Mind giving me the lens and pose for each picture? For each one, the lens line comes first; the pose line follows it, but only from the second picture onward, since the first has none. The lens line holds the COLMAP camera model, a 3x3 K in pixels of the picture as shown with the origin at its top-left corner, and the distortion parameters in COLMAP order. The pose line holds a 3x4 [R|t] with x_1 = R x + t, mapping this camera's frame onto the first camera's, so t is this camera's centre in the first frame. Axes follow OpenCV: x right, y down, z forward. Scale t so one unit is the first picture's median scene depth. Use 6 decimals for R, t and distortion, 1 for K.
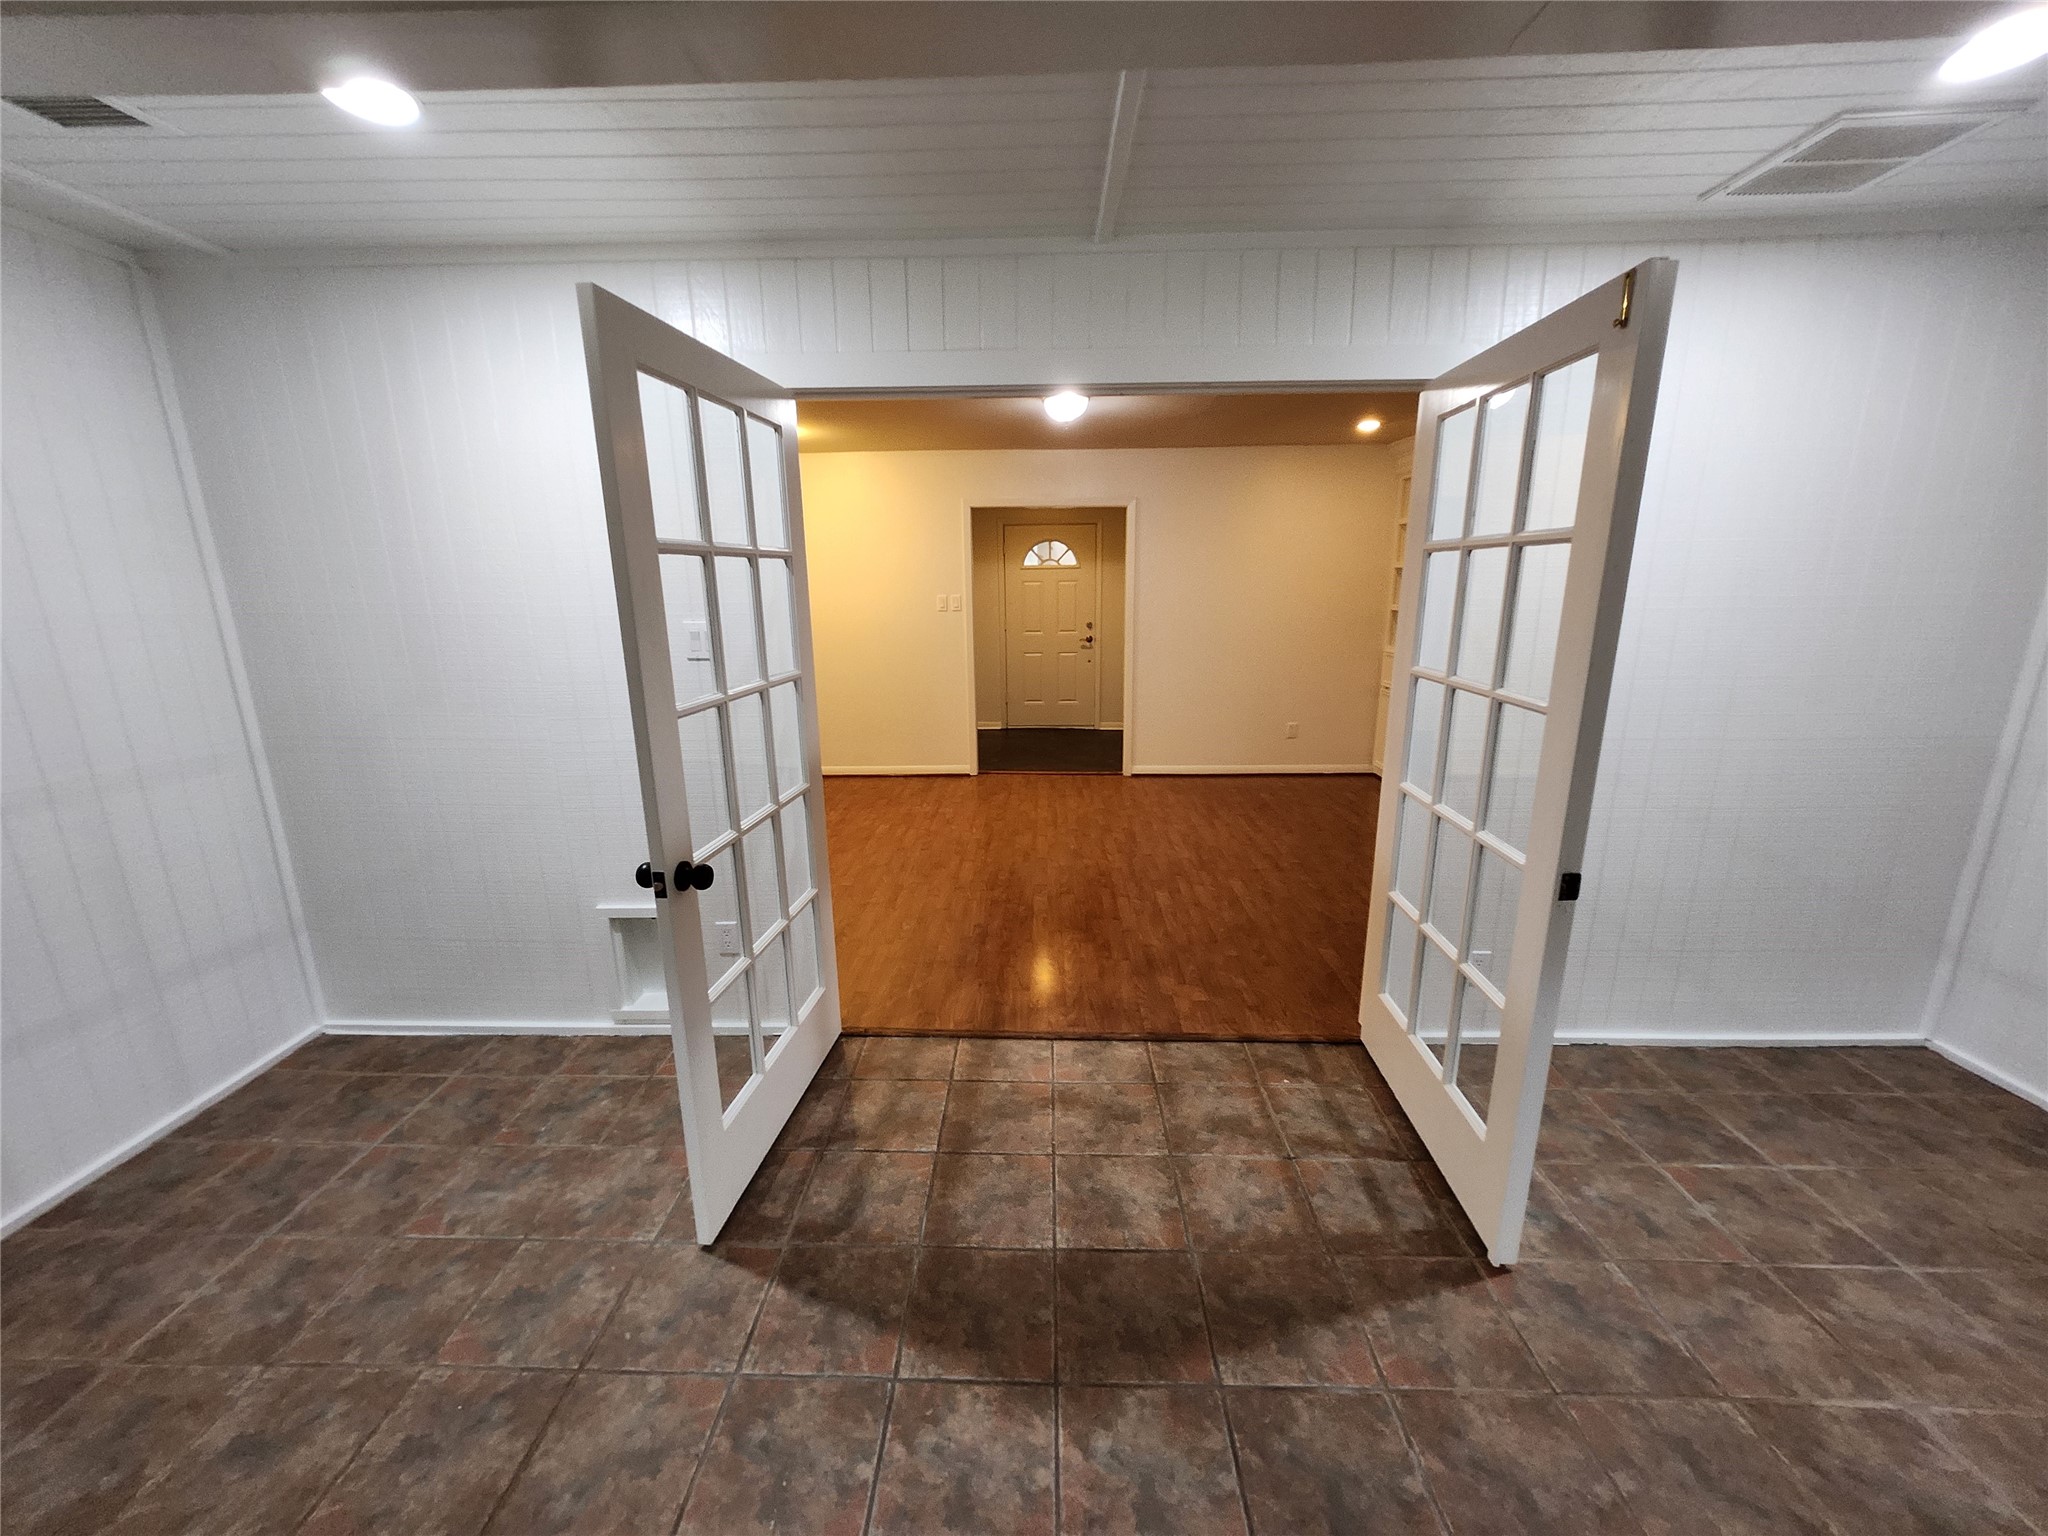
lens RADIAL K [[801.5, 0, 1020.0], [0, 801.5, 773.1], [0, 0, 1]] dist [0.000163, 0.000373]
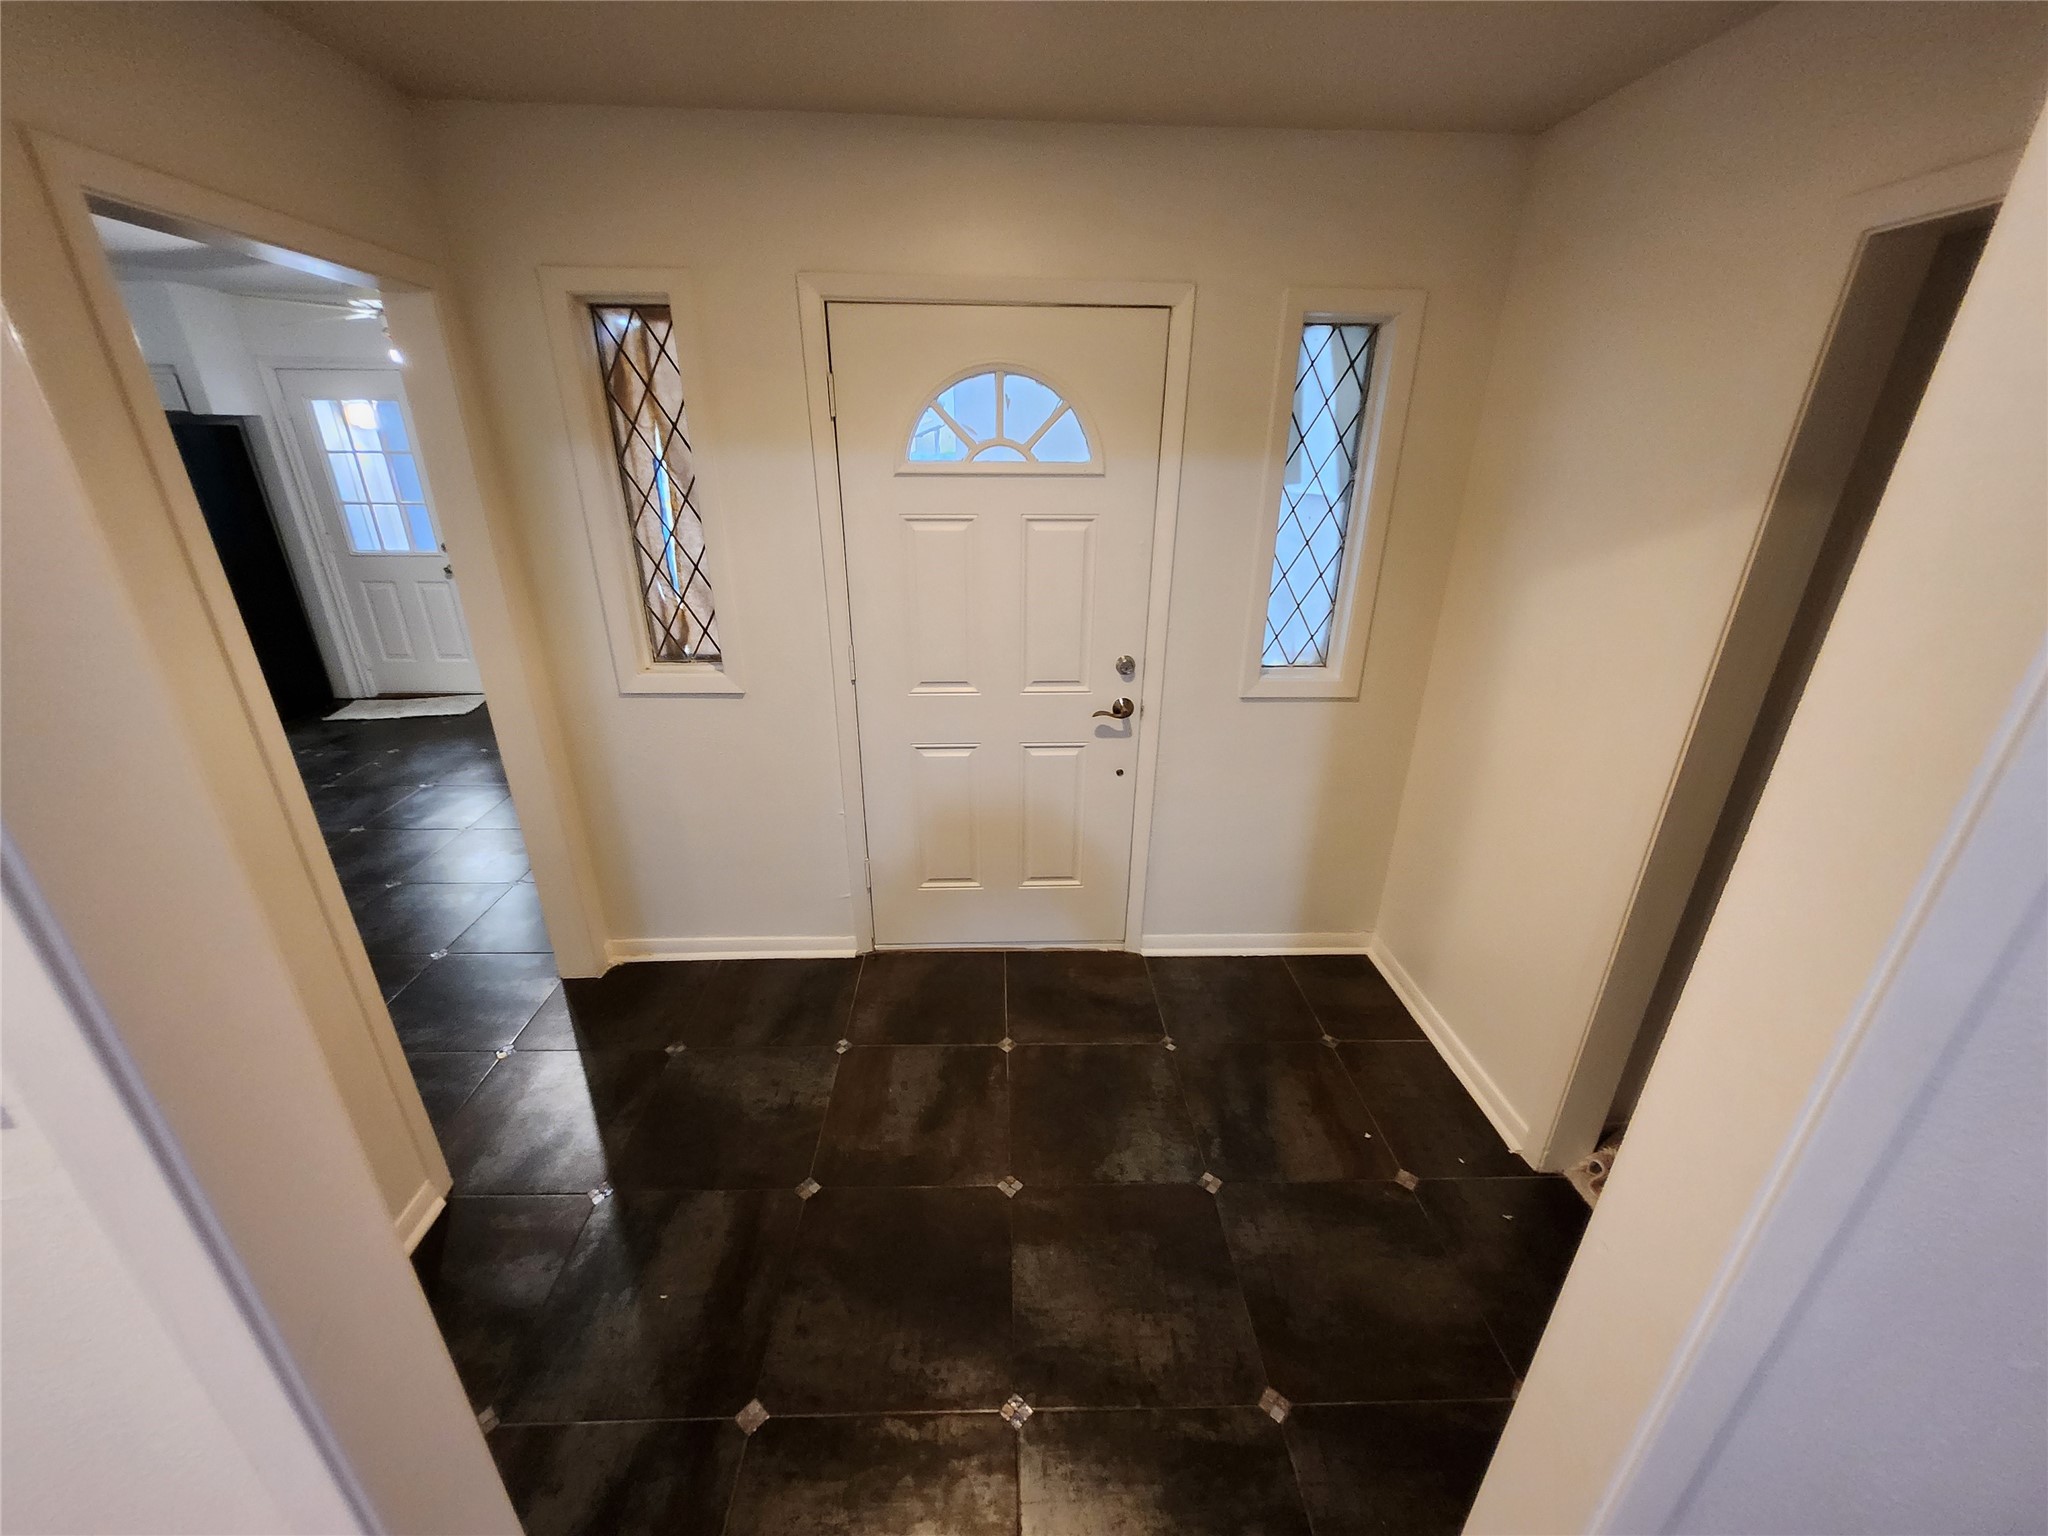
lens RADIAL K [[805.0, 0, 1014.6], [0, 805.0, 774.8], [0, 0, 1]] dist [-0.004188, -0.000546]
pose [[0.997508, -0.008634, 0.070020, 0.027982], [-0.003094, 0.986174, 0.165685, -0.252772], [-0.070482, -0.165489, 0.983690, 0.895397]]
